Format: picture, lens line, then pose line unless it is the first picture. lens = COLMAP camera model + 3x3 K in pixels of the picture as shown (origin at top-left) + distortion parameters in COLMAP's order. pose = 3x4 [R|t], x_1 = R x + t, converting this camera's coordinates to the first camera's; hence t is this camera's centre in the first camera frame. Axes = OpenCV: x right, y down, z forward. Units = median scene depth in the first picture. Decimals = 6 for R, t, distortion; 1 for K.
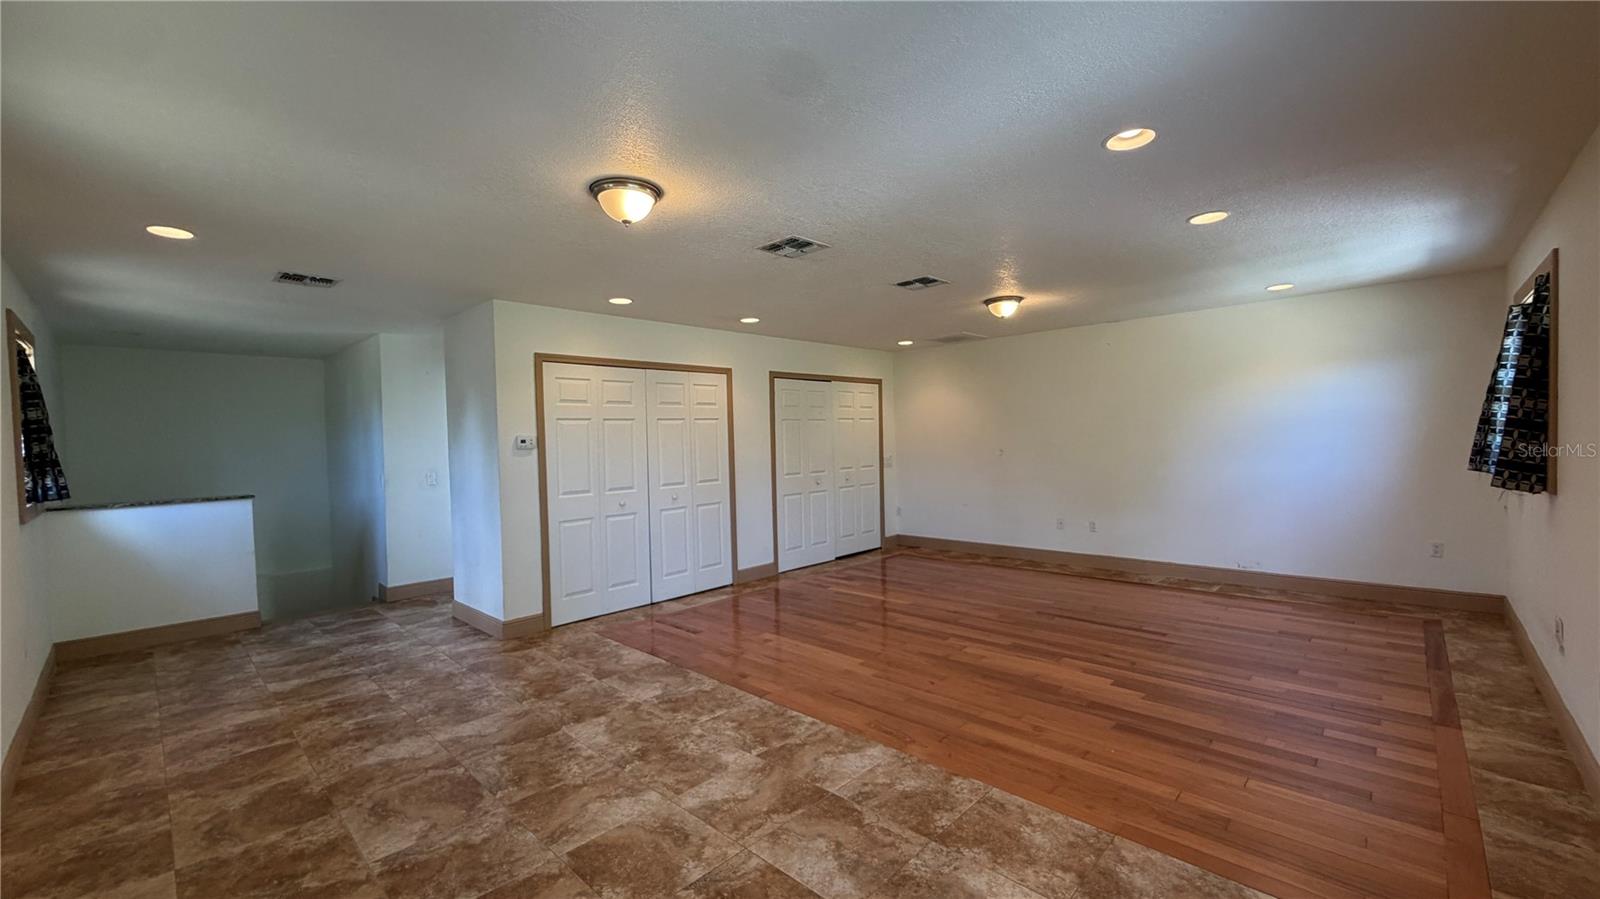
lens RADIAL K [[634.6, 0, 799.9], [0, 634.6, 449.3], [0, 0, 1]] dist [-0.000862, 0.000475]
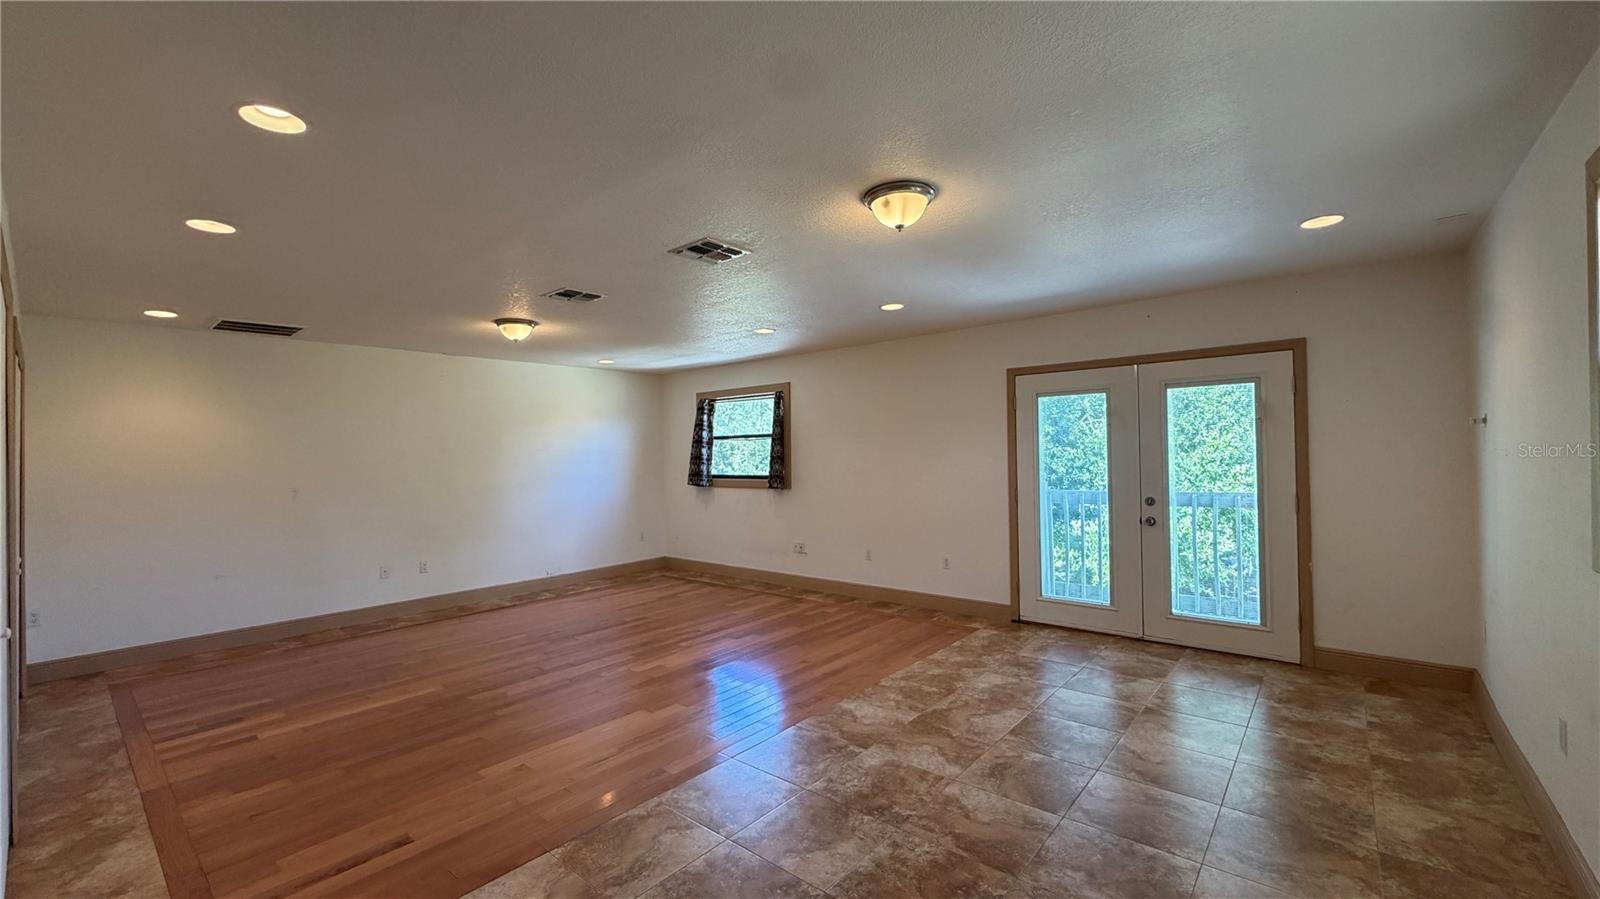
lens RADIAL K [[634.6, 0, 793.3], [0, 634.6, 446.7], [0, 0, 1]] dist [-0.000862, 0.000475]
pose [[-0.046816, 0.040047, 0.998100, -0.739778], [0.041521, 0.998410, -0.038112, 0.004672], [-0.998040, 0.039658, -0.048404, 0.738623]]
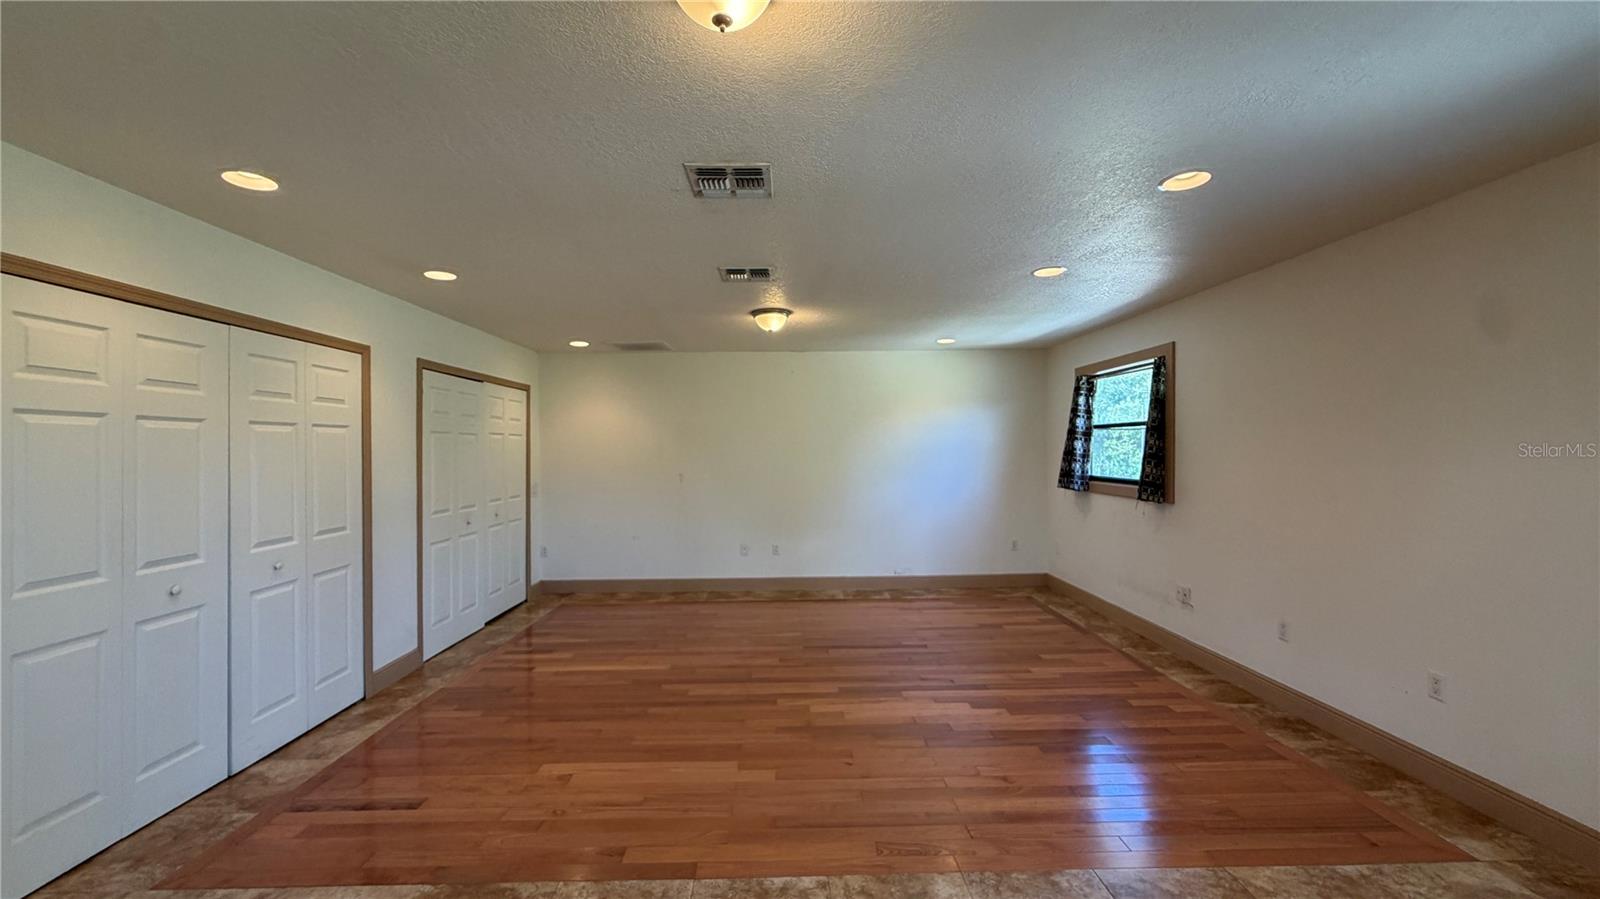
lens RADIAL K [[634.6, 0, 797.2], [0, 634.6, 454.0], [0, 0, 1]] dist [-0.000862, 0.000475]
pose [[0.710396, 0.016410, 0.703611, -0.341349], [0.002870, 0.999652, -0.026212, -0.006625], [-0.703796, 0.020640, 0.710102, 0.376168]]
